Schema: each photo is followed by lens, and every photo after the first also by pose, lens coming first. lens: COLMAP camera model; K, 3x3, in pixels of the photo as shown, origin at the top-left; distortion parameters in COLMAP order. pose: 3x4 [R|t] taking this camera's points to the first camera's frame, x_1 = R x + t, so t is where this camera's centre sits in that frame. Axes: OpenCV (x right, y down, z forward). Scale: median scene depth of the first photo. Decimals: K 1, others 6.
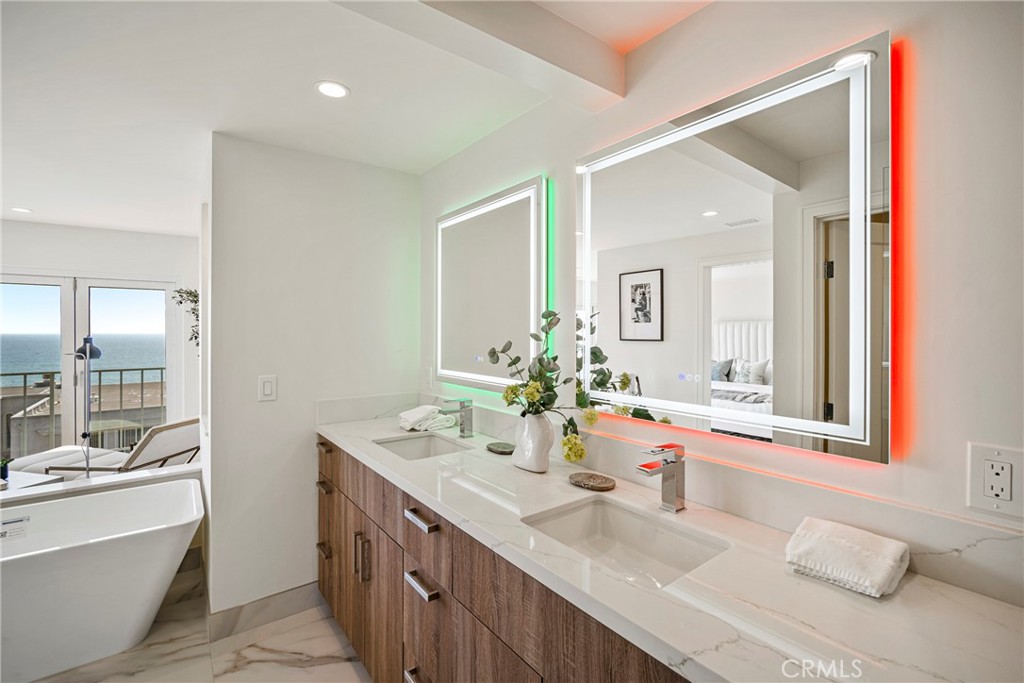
lens RADIAL K [[447.3, 0, 514.9], [0, 447.3, 331.9], [0, 0, 1]] dist [-0.000576, 0.000158]
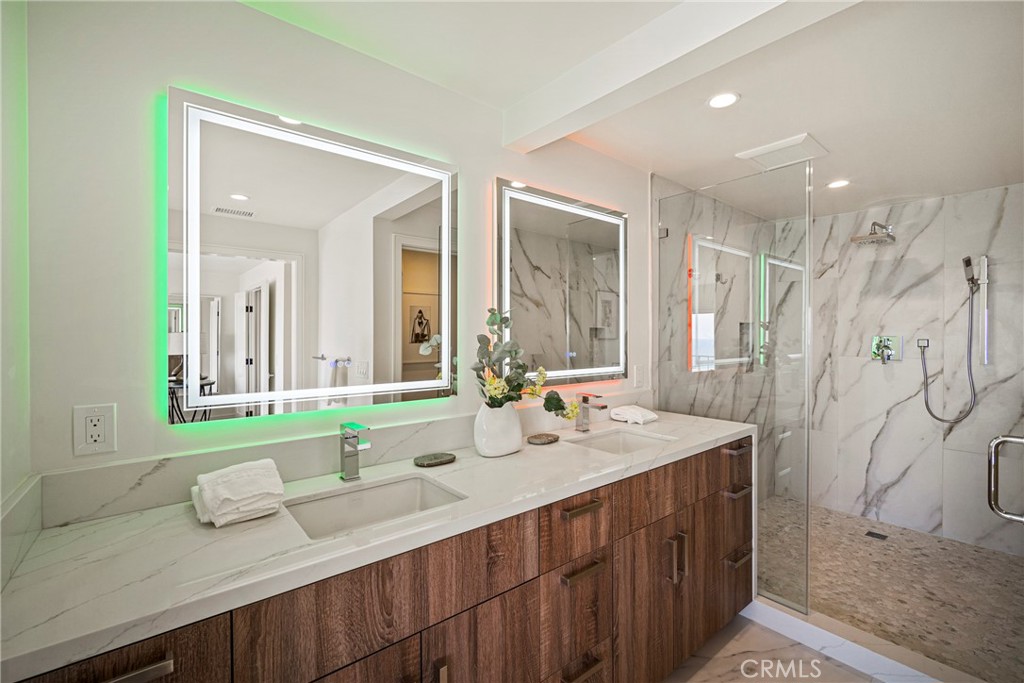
lens RADIAL K [[449.2, 0, 518.6], [0, 449.2, 342.7], [0, 0, 1]] dist [0.001204, 0.000515]
pose [[-0.040288, -0.015097, 0.999074, -1.260444], [-0.000653, 0.999886, 0.015083, 0.032526], [-0.999188, -0.000044, -0.040293, 1.233797]]
